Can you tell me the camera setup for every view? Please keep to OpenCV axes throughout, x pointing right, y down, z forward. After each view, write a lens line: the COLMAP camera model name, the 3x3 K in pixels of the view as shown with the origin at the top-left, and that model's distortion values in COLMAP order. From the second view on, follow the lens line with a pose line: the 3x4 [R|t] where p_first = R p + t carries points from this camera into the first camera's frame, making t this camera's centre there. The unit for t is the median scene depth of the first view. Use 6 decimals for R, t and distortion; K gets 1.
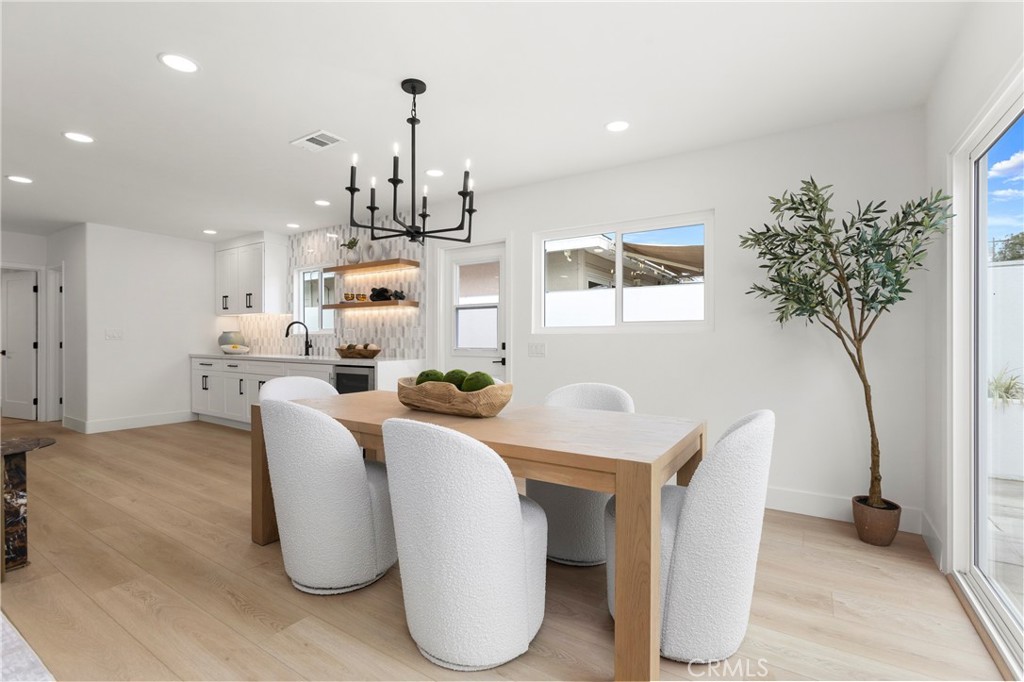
lens RADIAL K [[479.0, 0, 512.3], [0, 479.0, 339.6], [0, 0, 1]] dist [0.001206, 0.000076]
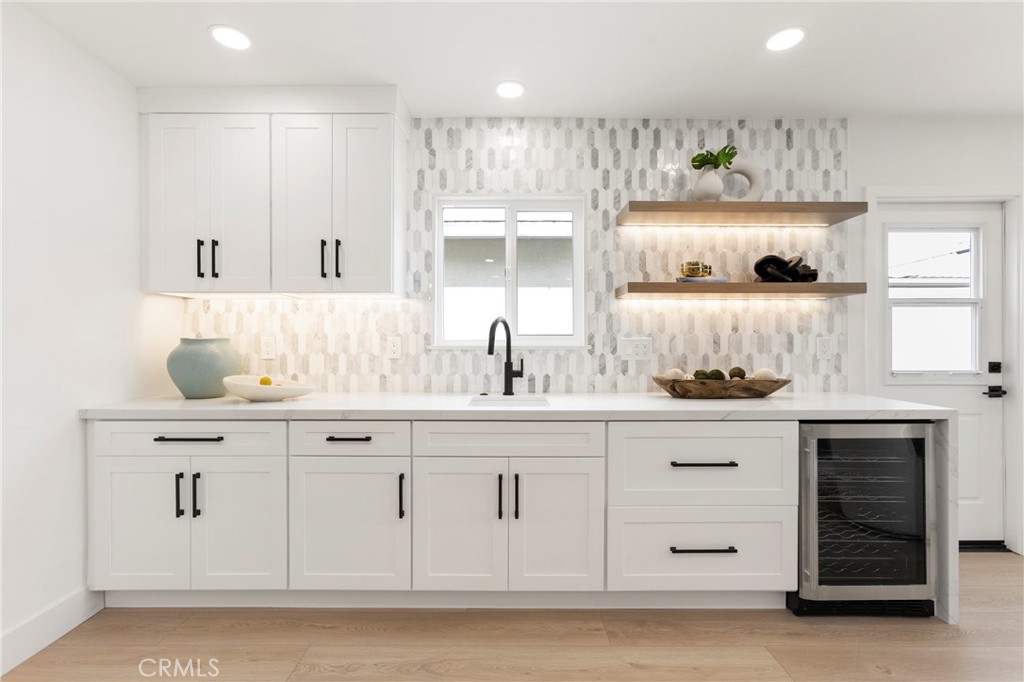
lens RADIAL K [[469.8, 0, 511.9], [0, 469.8, 340.3], [0, 0, 1]] dist [-0.005554, 0.000013]
pose [[0.823470, -0.000361, 0.567360, -0.751548], [0.001704, 0.999997, -0.001836, -0.018455], [-0.567358, 0.002479, 0.823468, 0.715482]]
